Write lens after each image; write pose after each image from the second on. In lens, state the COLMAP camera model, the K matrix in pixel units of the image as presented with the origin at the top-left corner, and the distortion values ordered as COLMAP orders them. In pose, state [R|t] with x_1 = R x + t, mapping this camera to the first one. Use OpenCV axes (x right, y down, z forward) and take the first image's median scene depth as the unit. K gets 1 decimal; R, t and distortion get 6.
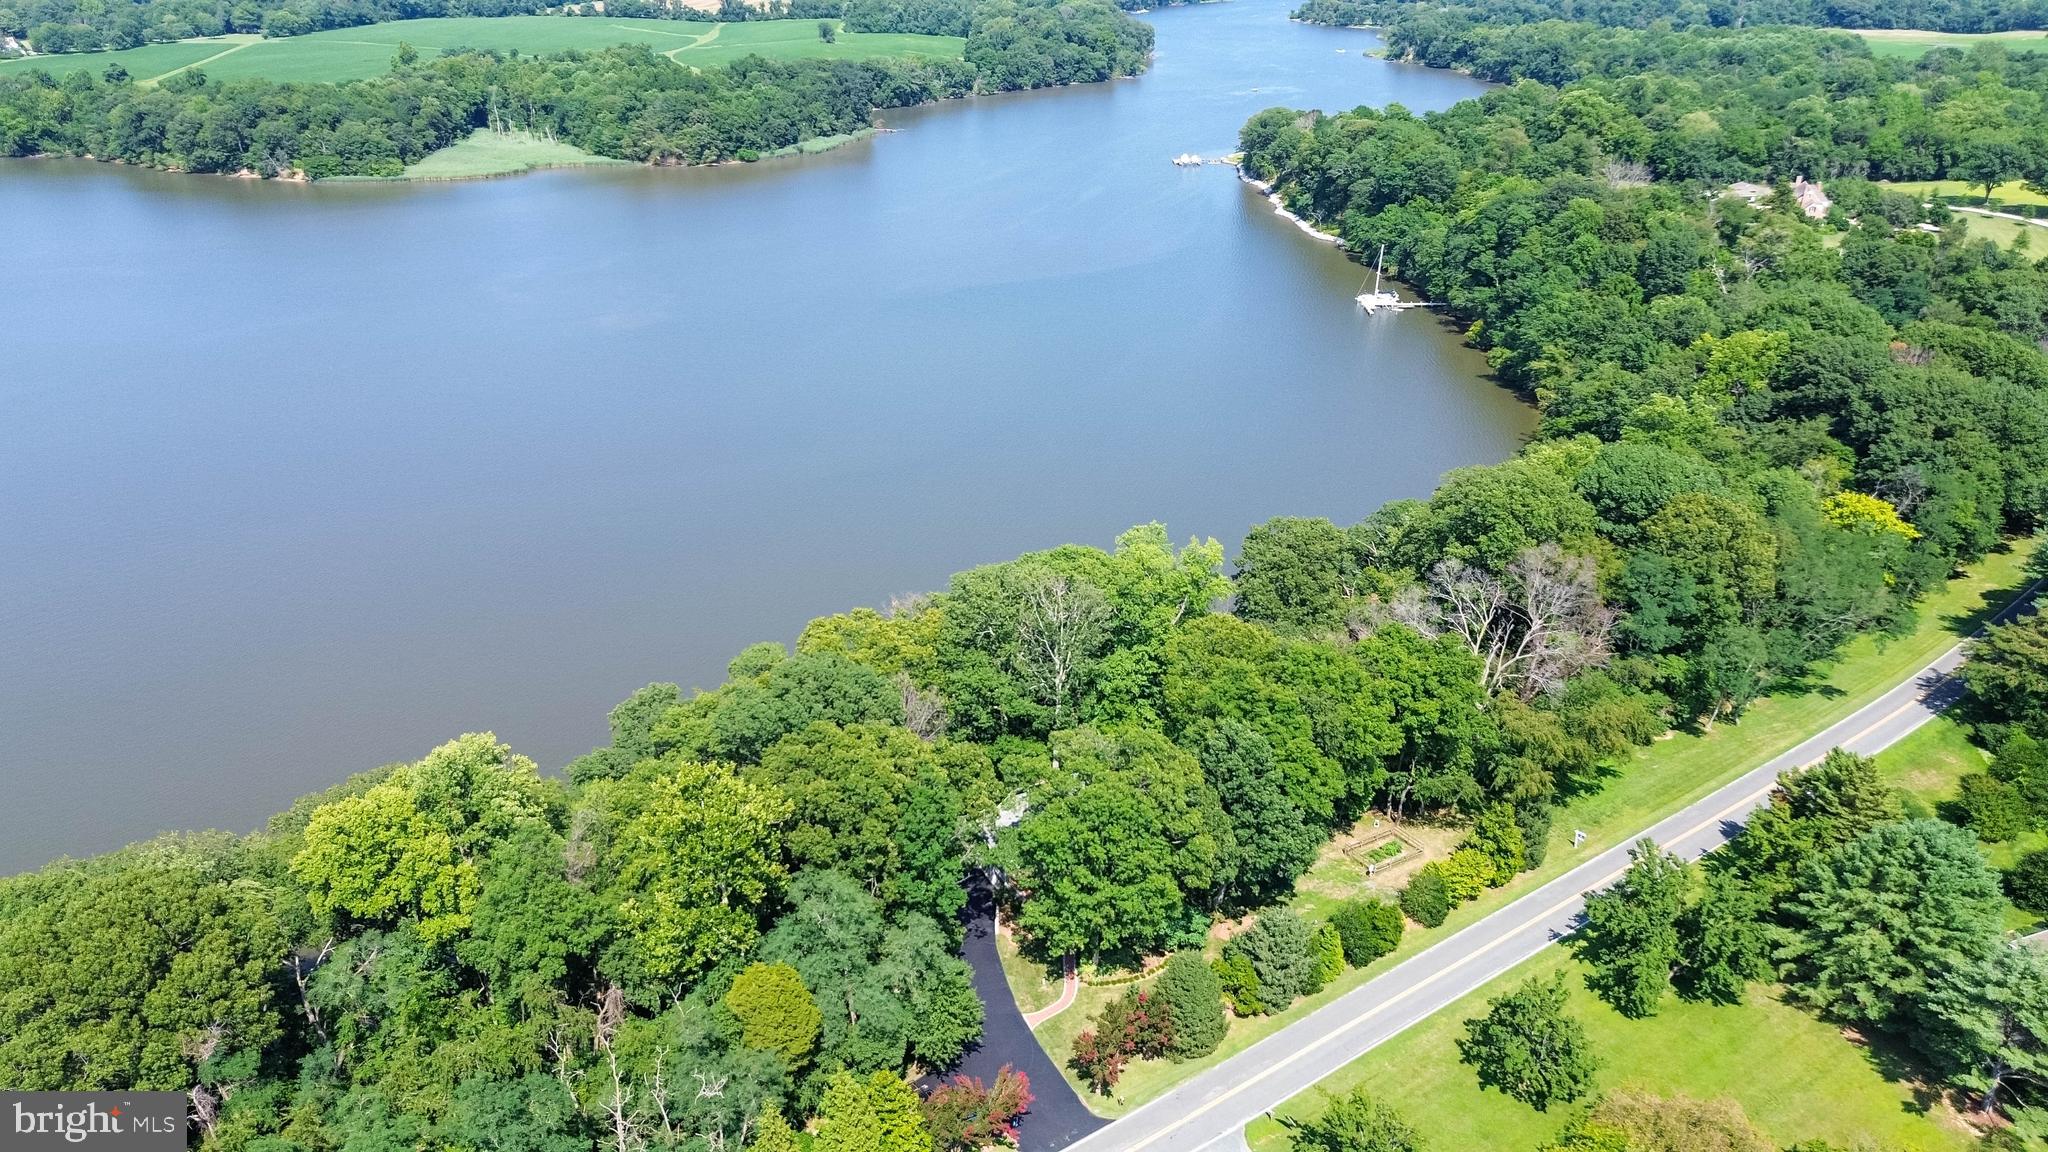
lens RADIAL K [[1432.1, 0, 1024.0], [0, 1432.1, 576.0], [0, 0, 1]] dist [0.014054, -0.003483]
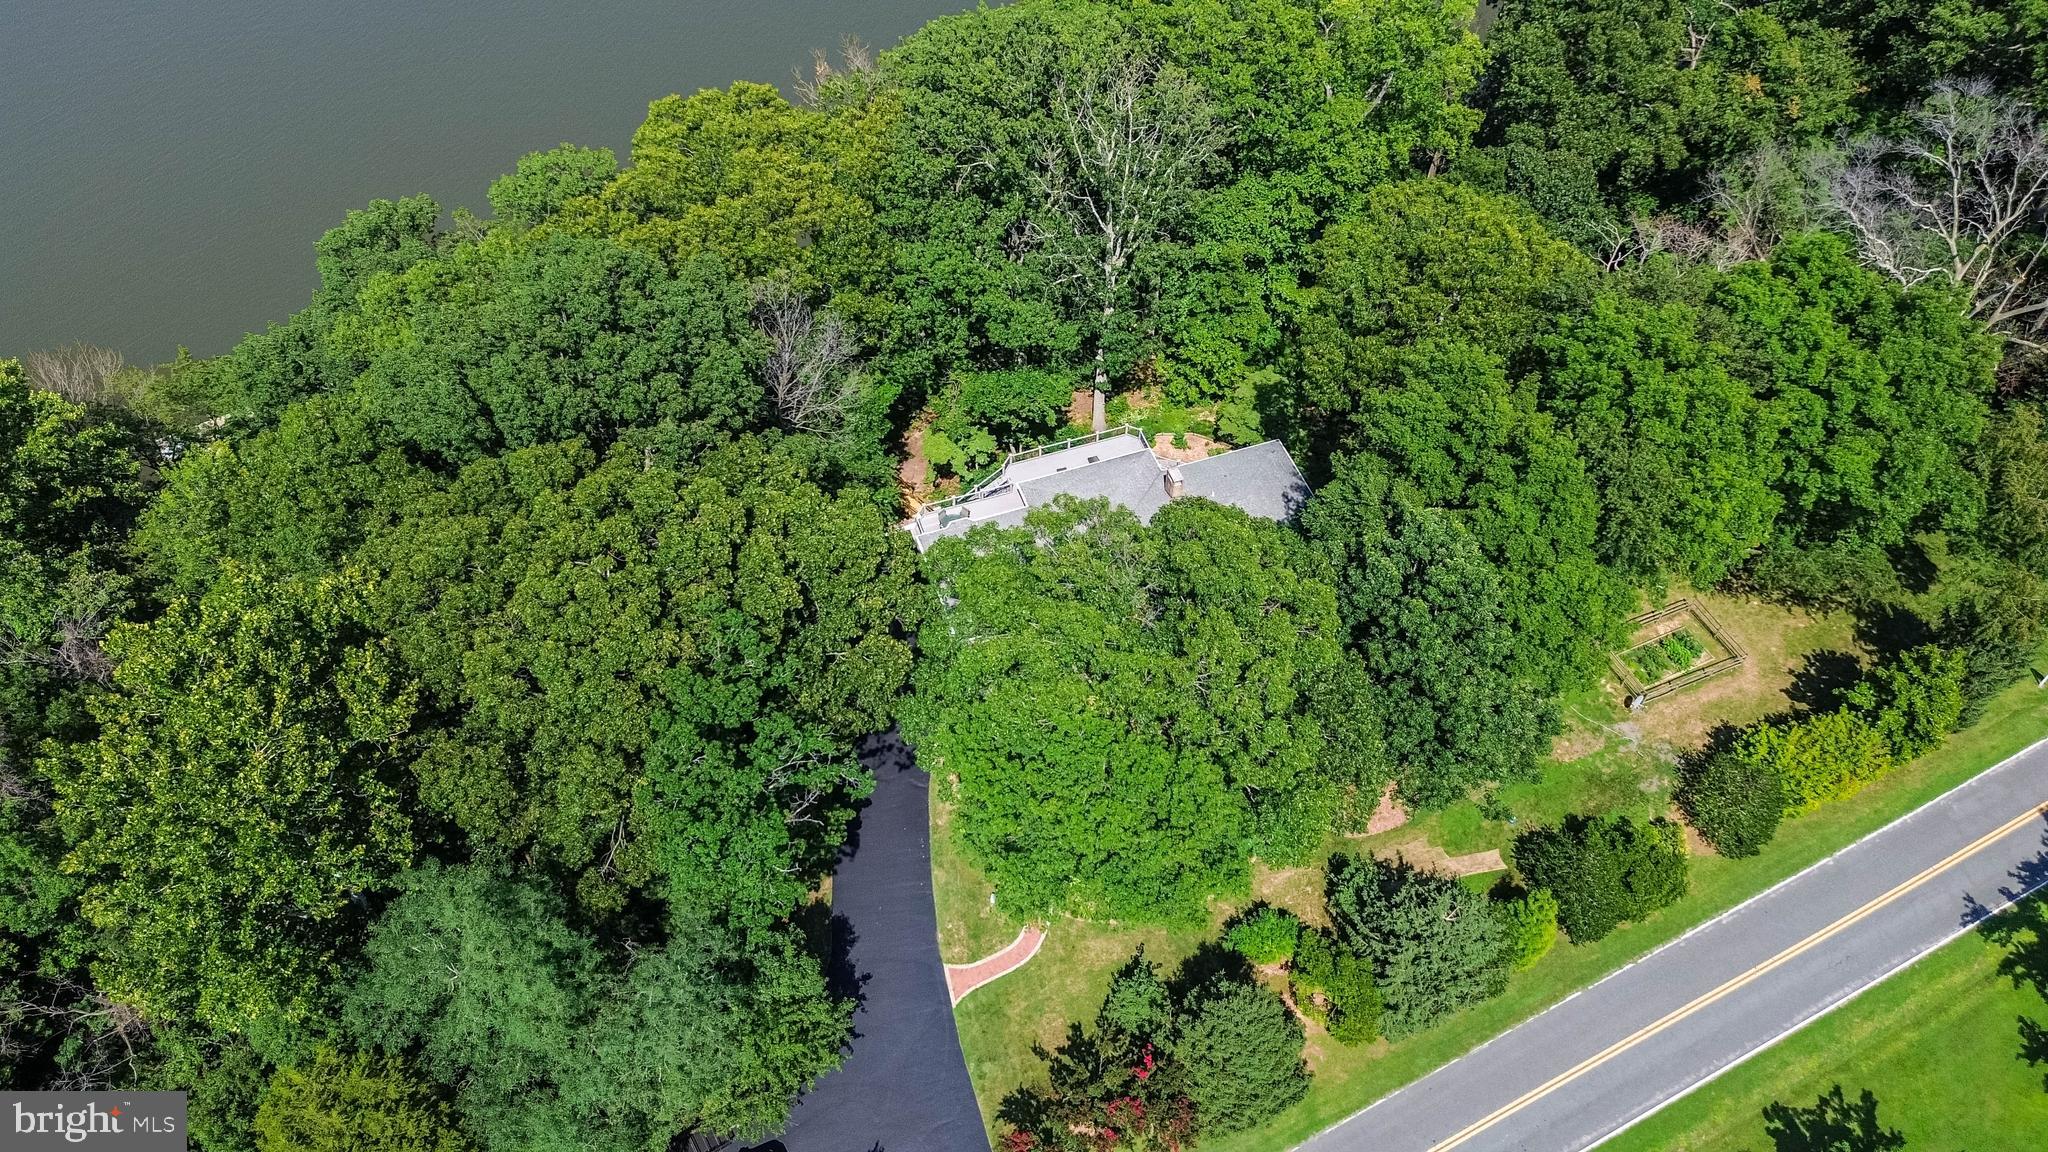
lens RADIAL K [[1432.1, 0, 1024.0], [0, 1432.1, 576.0], [0, 0, 1]] dist [0.014054, -0.003483]
pose [[0.990391, 0.109714, -0.084194, 0.055491], [-0.055632, 0.873429, 0.483763, -0.090670], [0.126614, -0.474431, 0.871140, 0.545551]]
